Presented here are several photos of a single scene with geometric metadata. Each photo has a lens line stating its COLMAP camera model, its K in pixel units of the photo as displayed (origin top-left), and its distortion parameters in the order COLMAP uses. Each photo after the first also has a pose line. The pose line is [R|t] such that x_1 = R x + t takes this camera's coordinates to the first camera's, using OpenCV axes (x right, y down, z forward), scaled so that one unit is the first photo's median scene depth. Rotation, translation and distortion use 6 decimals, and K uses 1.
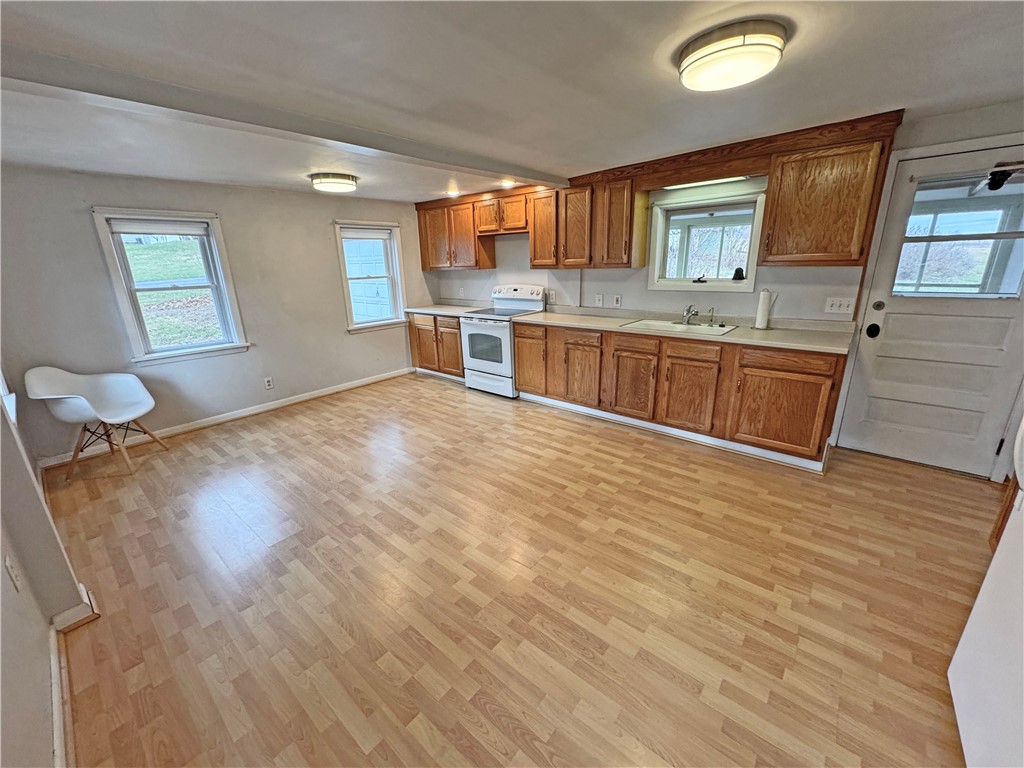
lens RADIAL K [[406.6, 0, 511.1], [0, 406.6, 382.2], [0, 0, 1]] dist [-0.002146, 0.000114]
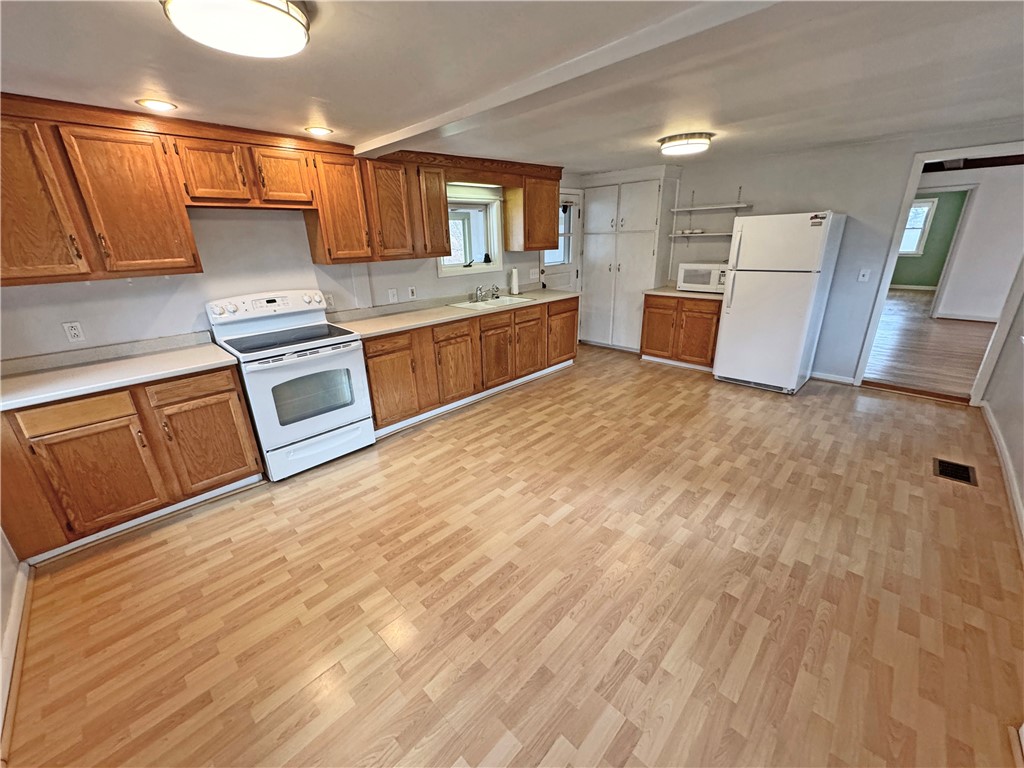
lens RADIAL K [[406.6, 0, 510.6], [0, 406.6, 383.2], [0, 0, 1]] dist [-0.002146, 0.000114]
pose [[0.069275, -0.316461, 0.946073, -0.789149], [0.309623, 0.908338, 0.281167, -0.233632], [-0.948333, 0.273448, 0.160908, 0.785614]]
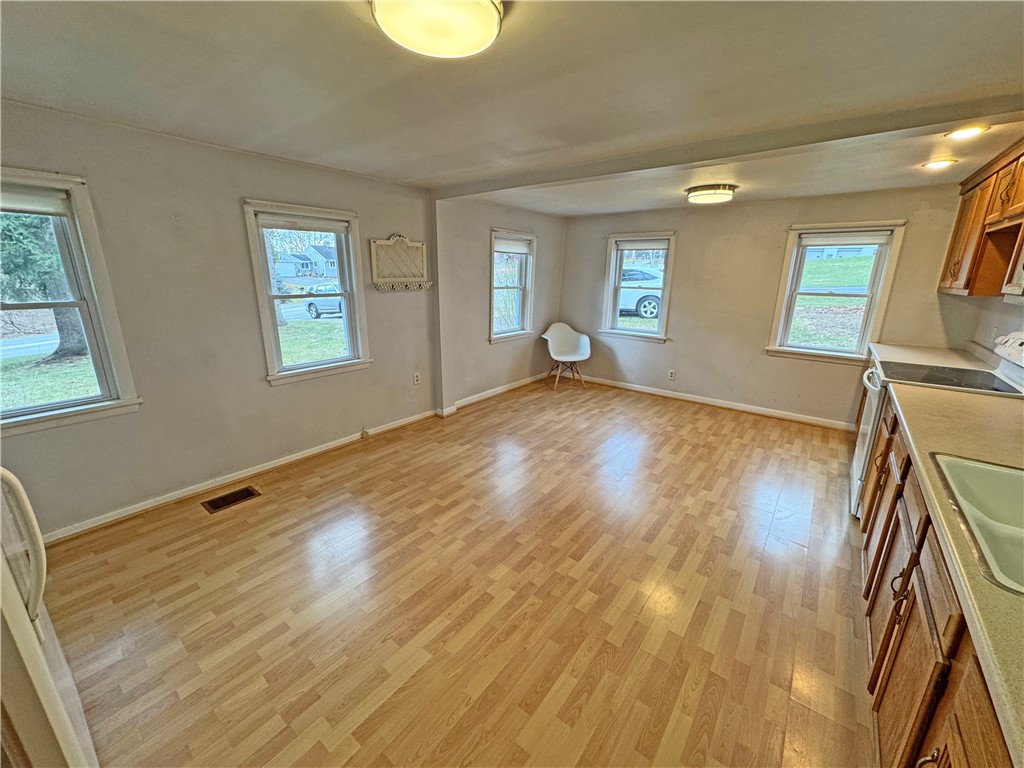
lens RADIAL K [[406.6, 0, 512.6], [0, 406.6, 386.9], [0, 0, 1]] dist [-0.002146, 0.000114]
pose [[0.039198, 0.298502, -0.953604, 0.602111], [-0.298951, 0.914128, 0.273857, -0.177763], [0.953463, 0.274346, 0.125069, 0.522777]]
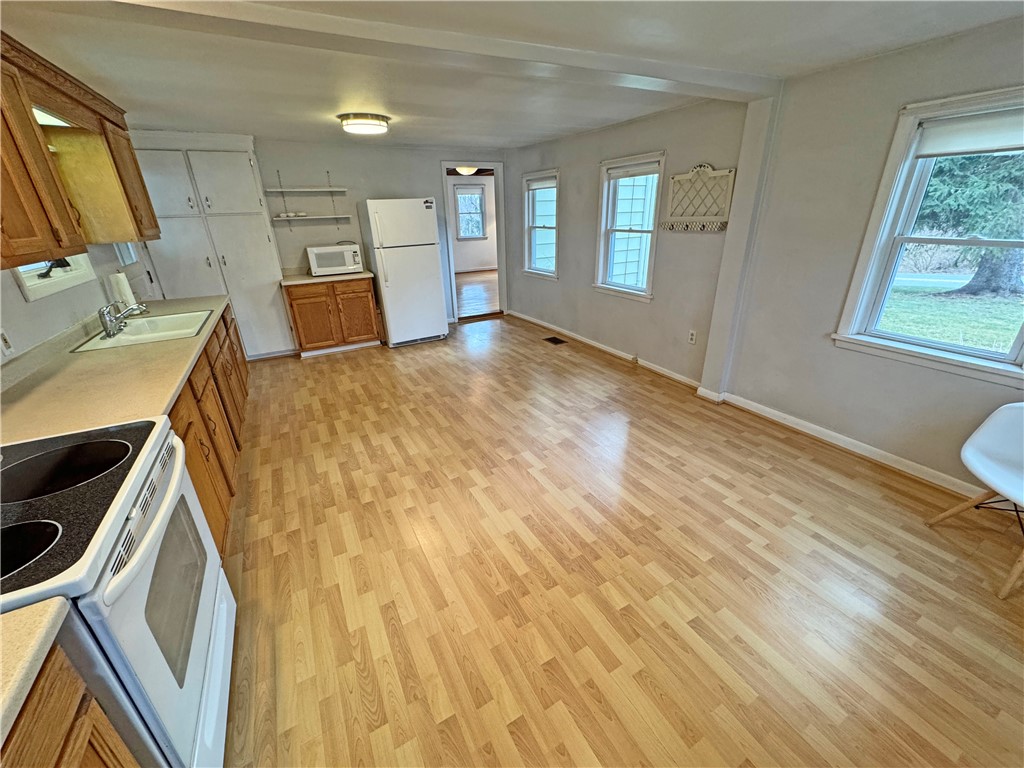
lens RADIAL K [[406.6, 0, 510.6], [0, 406.6, 386.7], [0, 0, 1]] dist [-0.002146, 0.000114]
pose [[-0.933763, -0.093832, 0.345372, -0.434763], [0.150667, 0.772275, 0.617163, -0.393282], [-0.324632, 0.628320, -0.706985, 1.322040]]
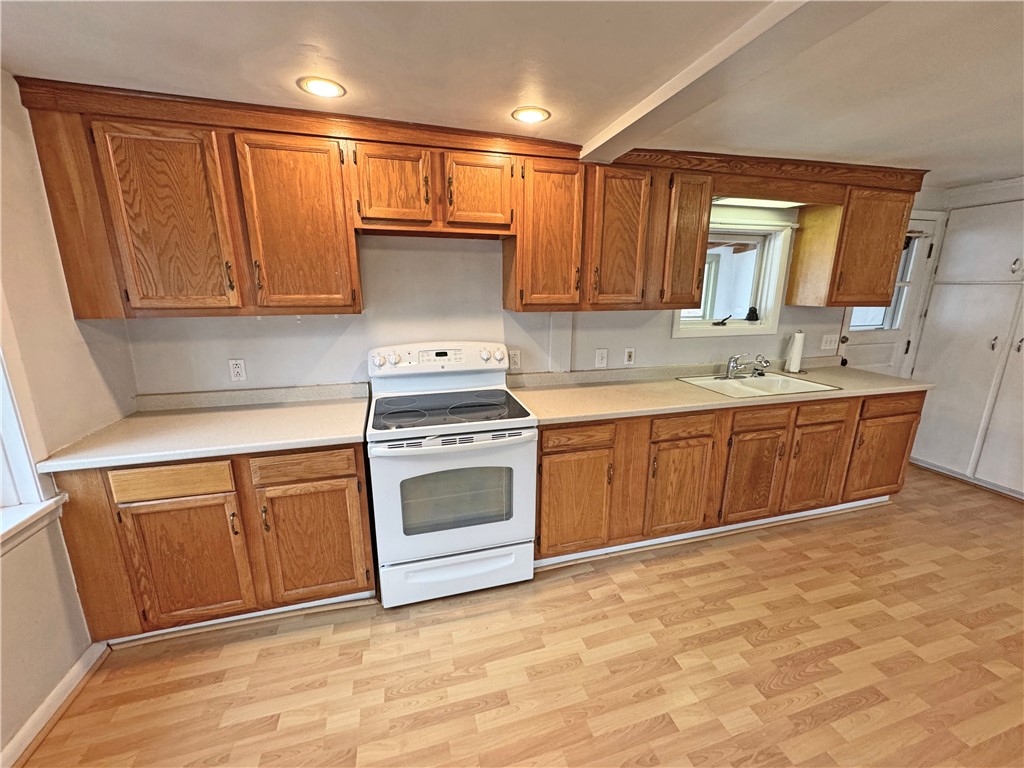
lens RADIAL K [[406.6, 0, 511.4], [0, 406.6, 383.7], [0, 0, 1]] dist [-0.002146, 0.000114]
pose [[0.553496, -0.166271, 0.816086, -0.449770], [0.222448, 0.973785, 0.047530, -0.264702], [-0.802595, 0.155229, 0.575973, 0.892068]]
